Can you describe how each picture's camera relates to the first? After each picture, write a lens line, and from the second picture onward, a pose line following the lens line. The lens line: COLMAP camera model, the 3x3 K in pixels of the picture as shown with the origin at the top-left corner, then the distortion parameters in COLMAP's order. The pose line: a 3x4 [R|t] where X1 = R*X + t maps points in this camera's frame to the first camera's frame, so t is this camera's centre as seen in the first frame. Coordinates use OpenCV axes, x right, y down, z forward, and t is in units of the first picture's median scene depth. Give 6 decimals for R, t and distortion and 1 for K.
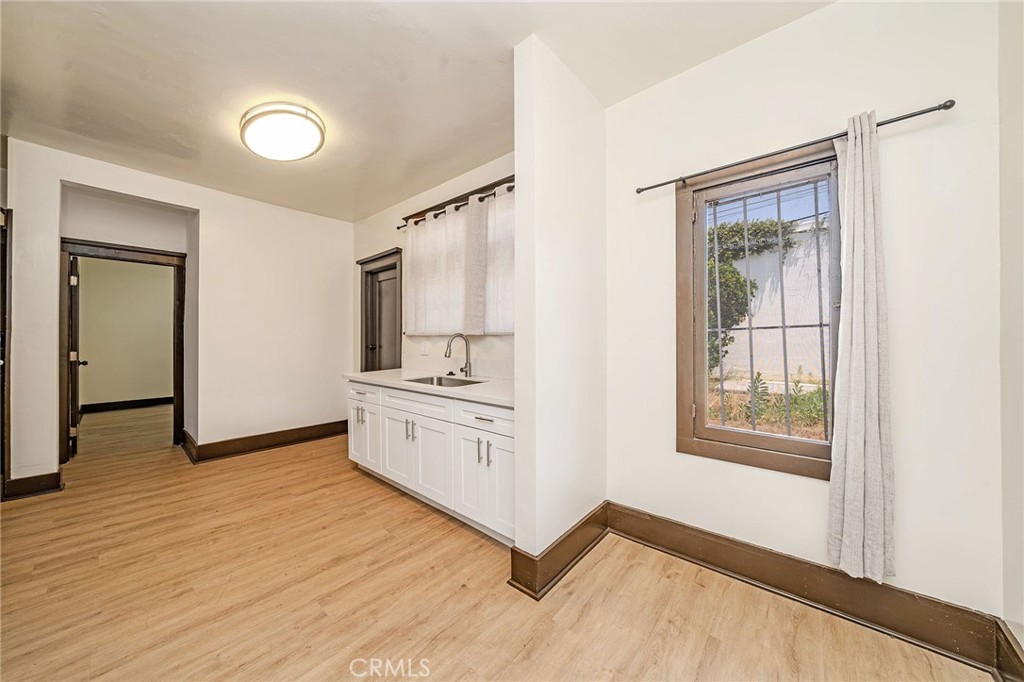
lens RADIAL K [[350.1, 0, 508.3], [0, 350.1, 335.8], [0, 0, 1]] dist [0.001273, 0.000050]
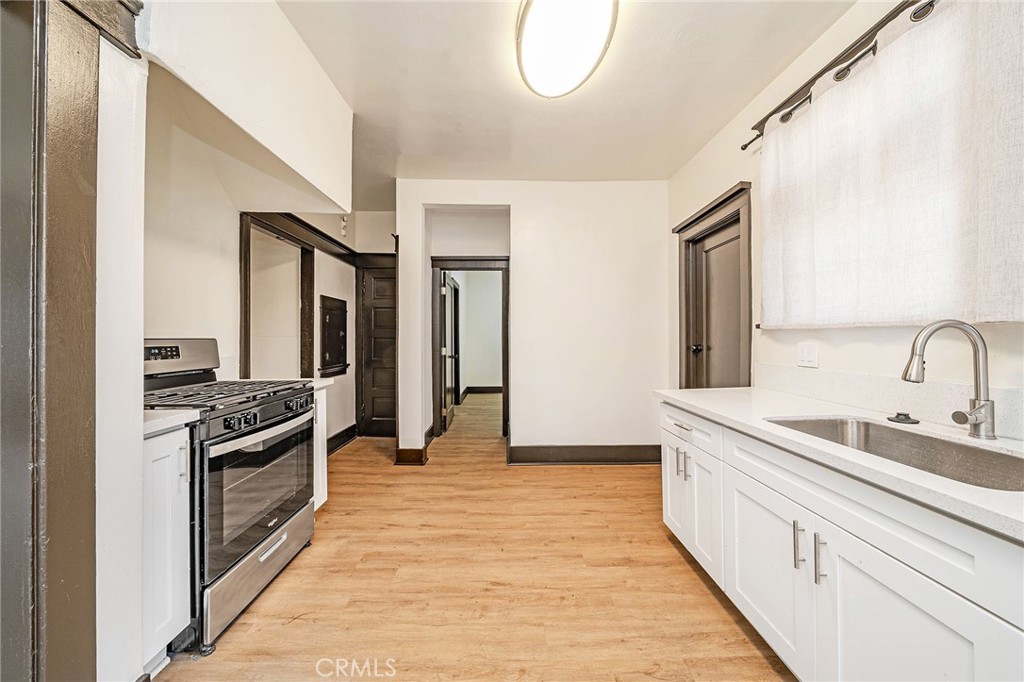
lens RADIAL K [[350.3, 0, 512.7], [0, 350.3, 337.0], [0, 0, 1]] dist [-0.002435, 0.000001]
pose [[0.672570, -0.003582, -0.740025, -0.170540], [0.008084, 0.999964, 0.002507, 0.006644], [0.739989, -0.007668, 0.672575, 0.379458]]
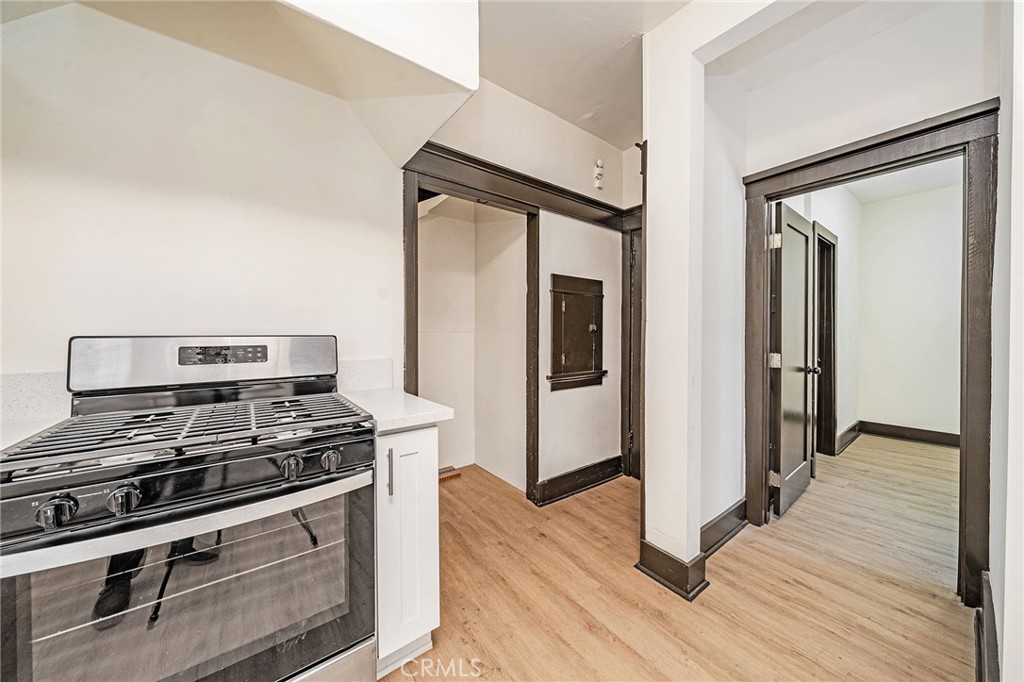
lens RADIAL K [[350.3, 0, 512.7], [0, 350.3, 337.0], [0, 0, 1]] dist [-0.002435, 0.000001]
pose [[-0.203878, 0.012461, -0.978917, -0.595779], [0.007697, 0.999908, 0.011126, 0.005307], [0.978966, -0.005266, -0.203955, 0.747140]]
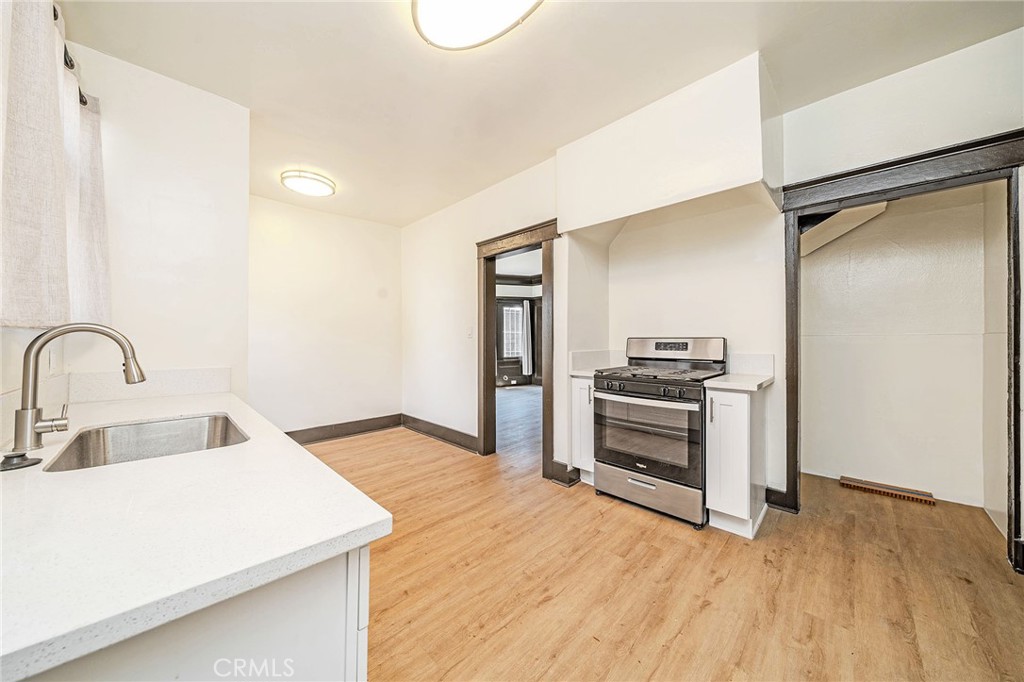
lens RADIAL K [[350.3, 0, 512.7], [0, 350.3, 337.0], [0, 0, 1]] dist [-0.002435, 0.000001]
pose [[-0.997802, 0.002747, 0.066211, -0.582740], [0.002005, 0.999935, -0.011266, 0.013303], [-0.066238, -0.011108, -0.997742, 1.255064]]
